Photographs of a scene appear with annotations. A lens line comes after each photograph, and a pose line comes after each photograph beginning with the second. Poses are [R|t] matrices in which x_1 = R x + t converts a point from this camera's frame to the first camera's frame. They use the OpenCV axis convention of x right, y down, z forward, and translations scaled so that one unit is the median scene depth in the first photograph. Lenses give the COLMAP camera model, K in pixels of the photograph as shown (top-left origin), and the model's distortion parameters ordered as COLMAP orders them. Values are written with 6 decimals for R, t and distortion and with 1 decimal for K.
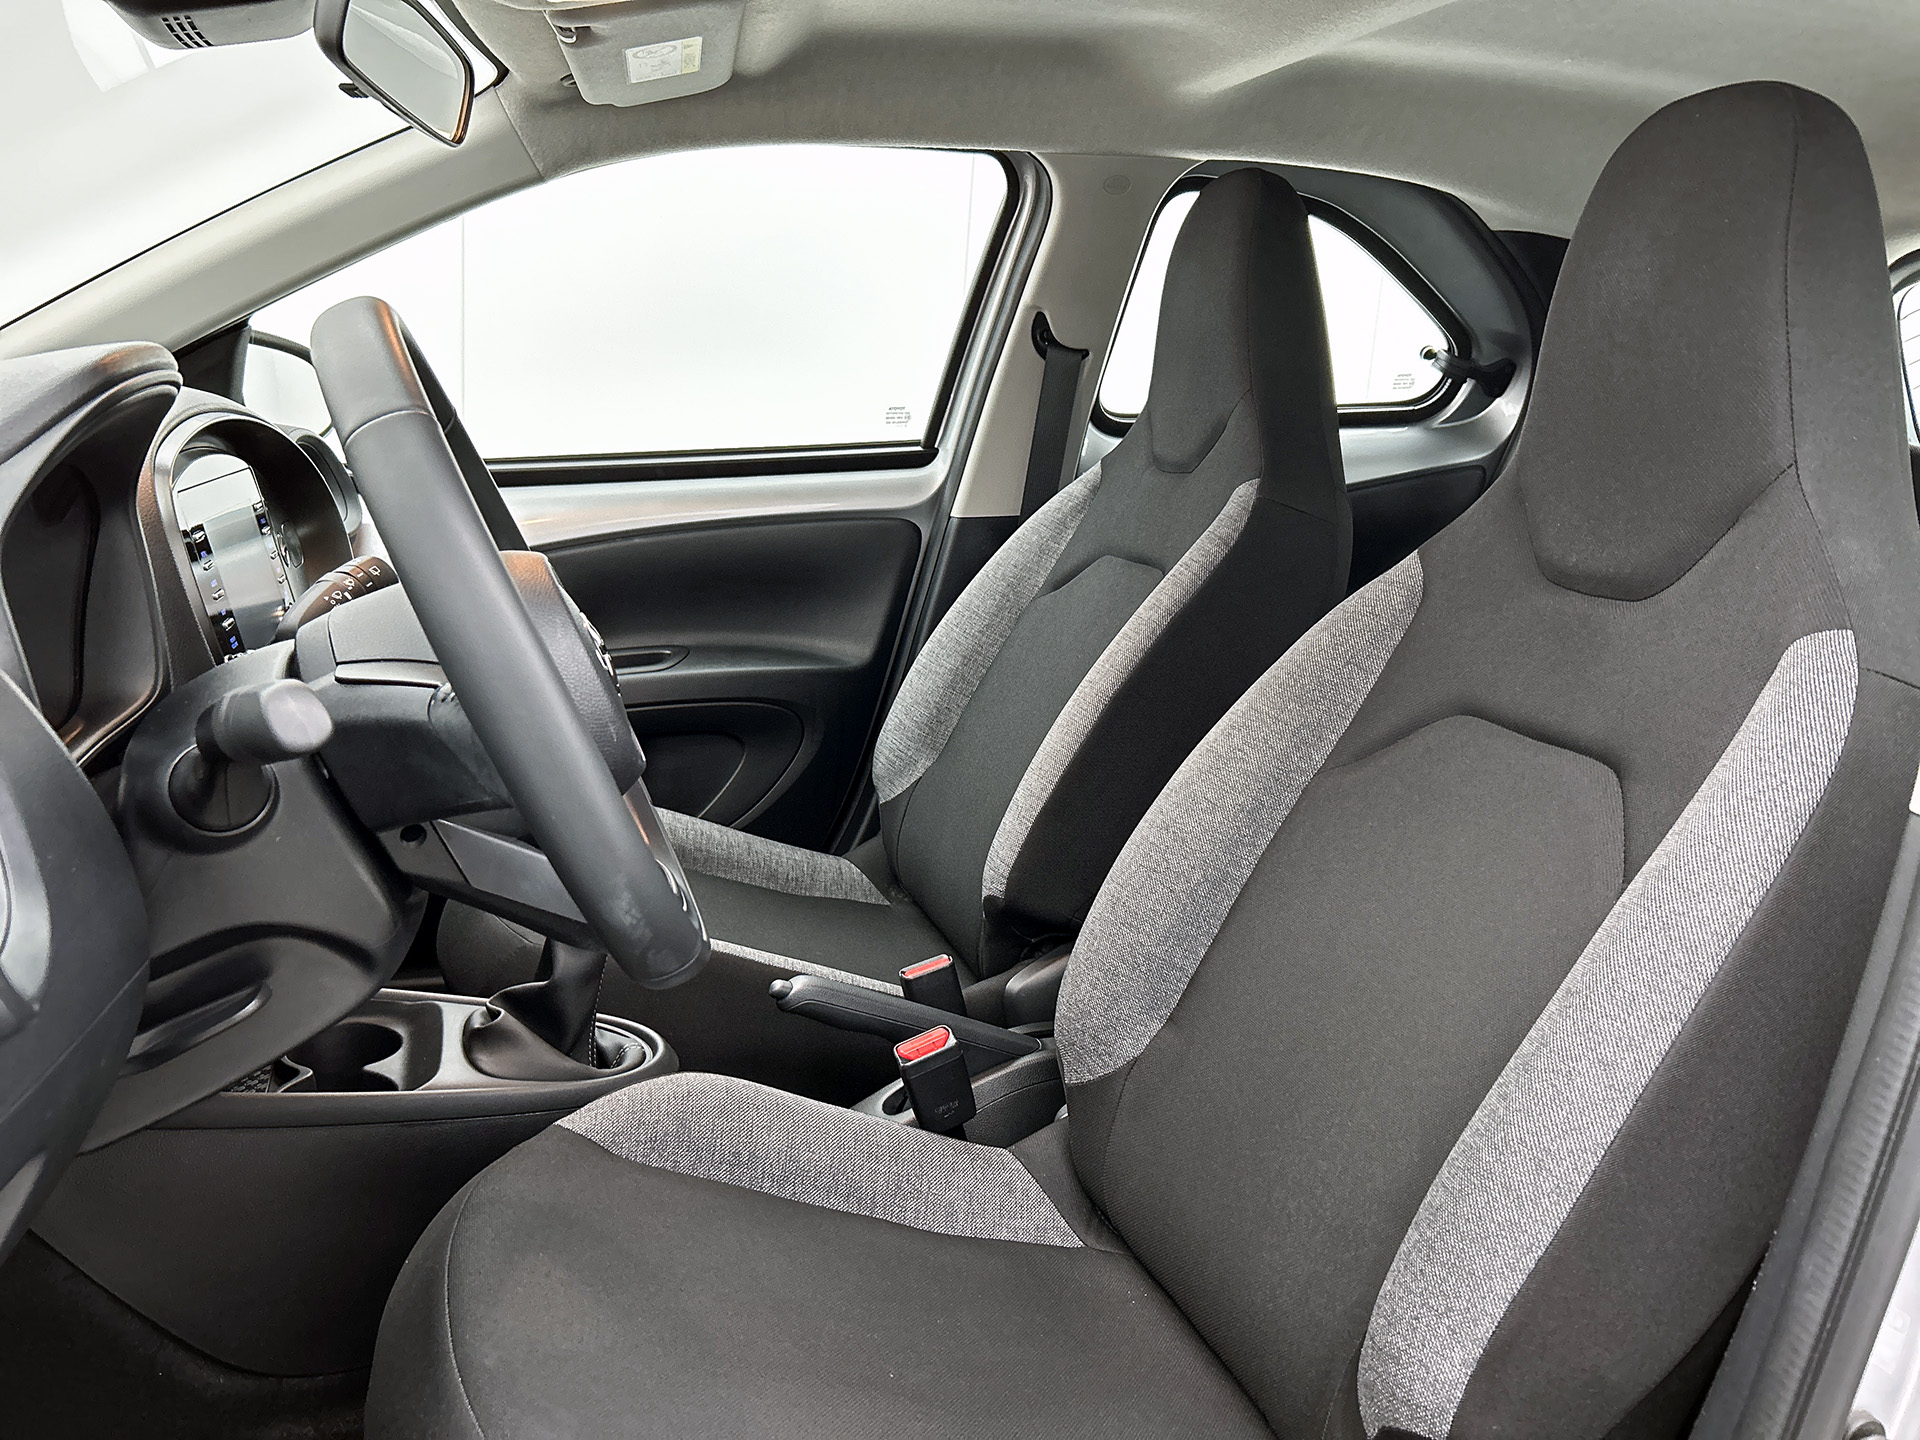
lens RADIAL K [[1502.4, 0, 943.9], [0, 1502.4, 725.2], [0, 0, 1]] dist [0.064249, -0.077704]
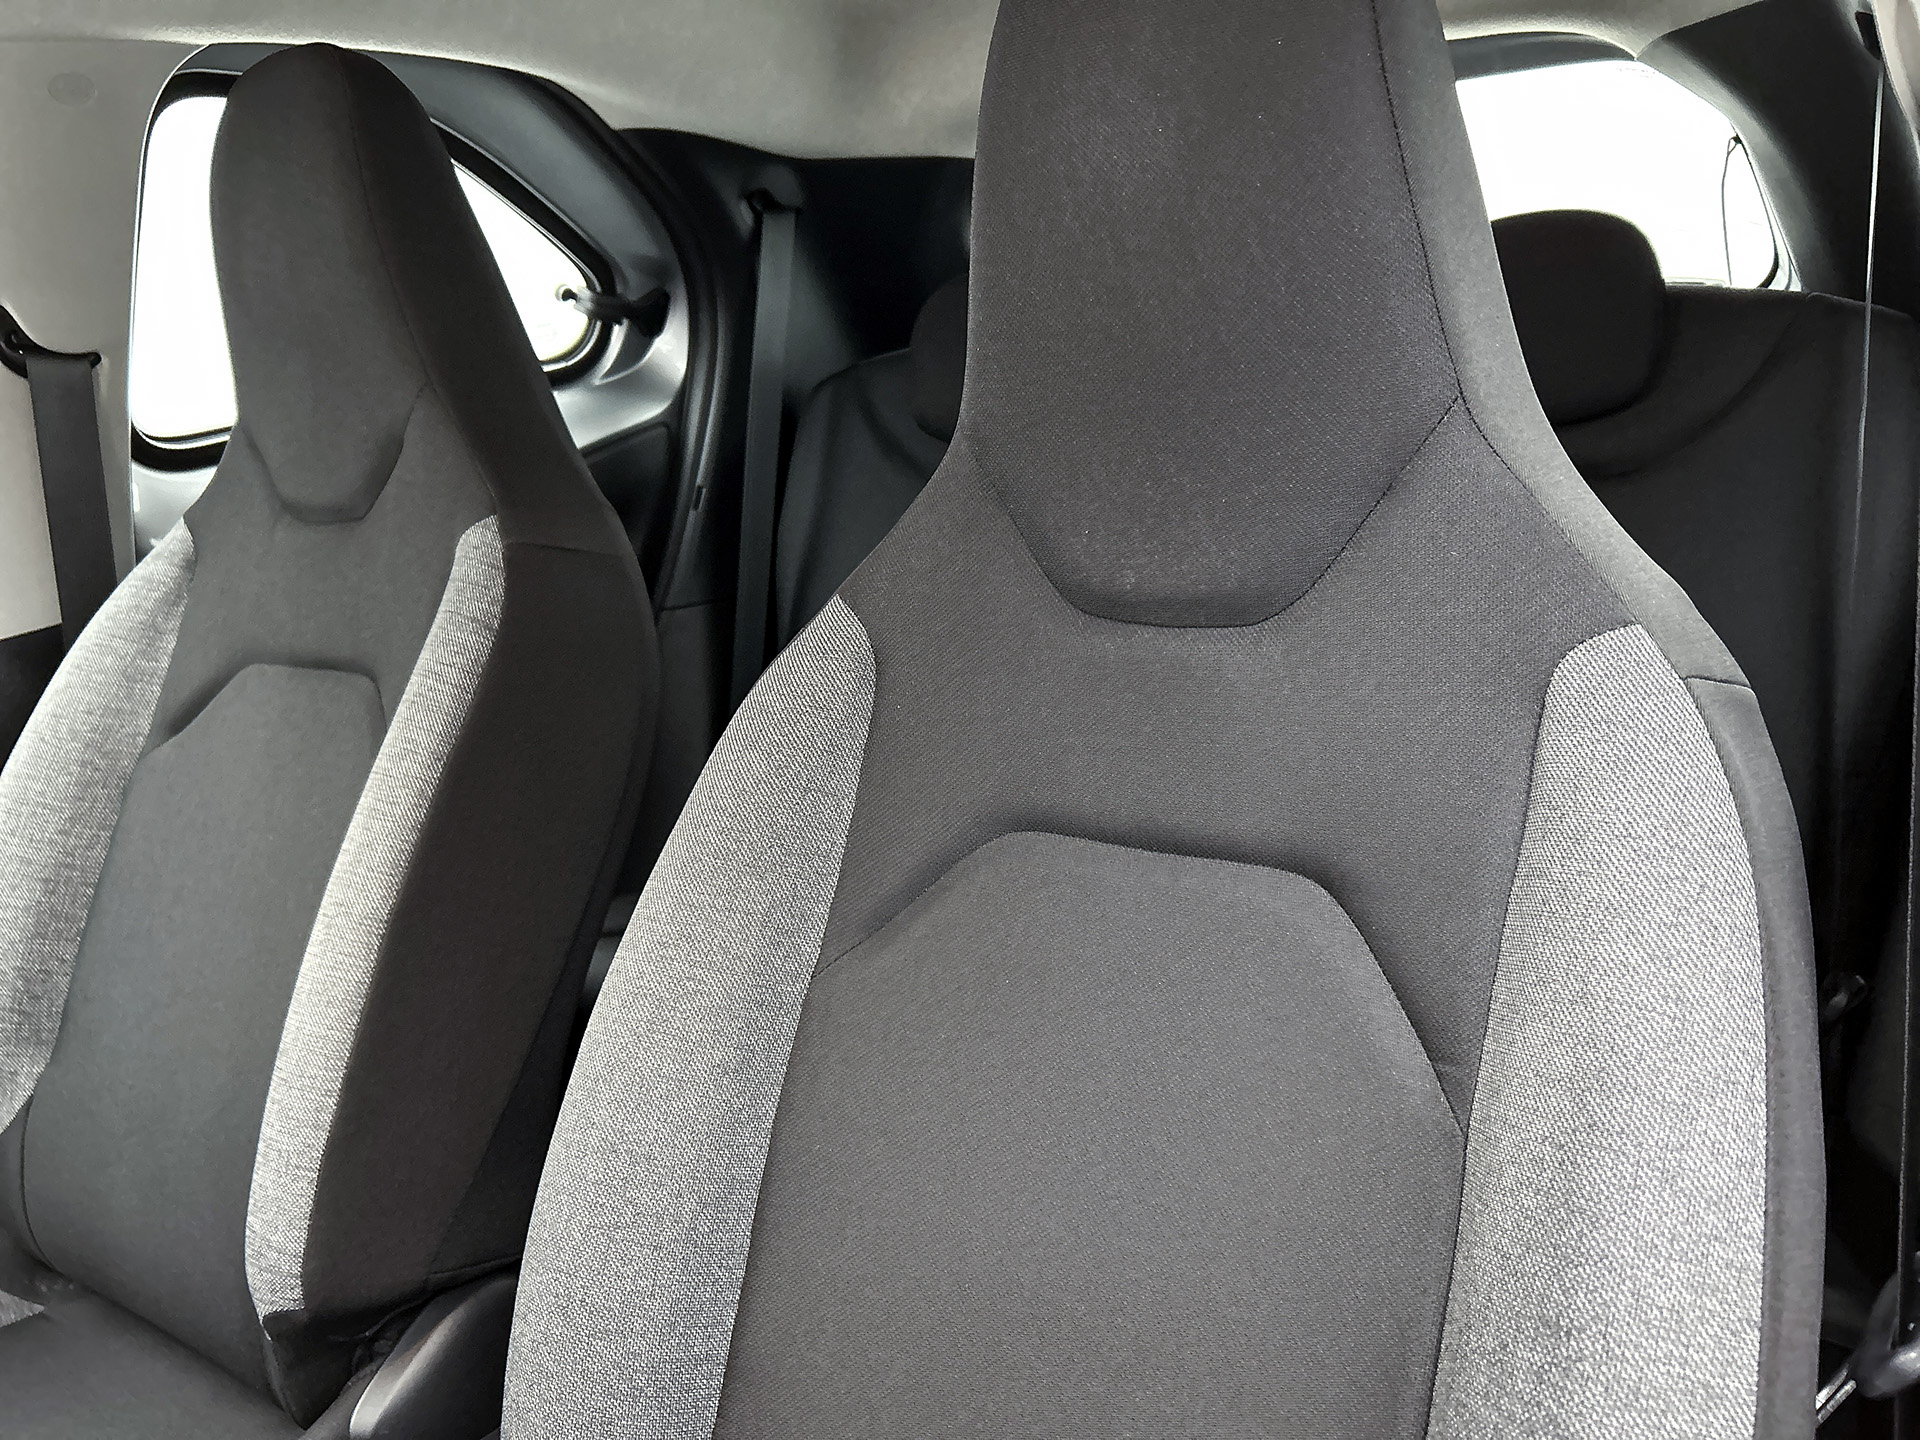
lens RADIAL K [[1502.4, 0, 965.3], [0, 1502.4, 716.5], [0, 0, 1]] dist [0.064249, -0.077704]
pose [[0.785421, -0.282146, 0.550916, -0.015286], [0.261150, 0.958018, 0.118328, -0.086265], [-0.561173, 0.050935, 0.826130, 0.286158]]
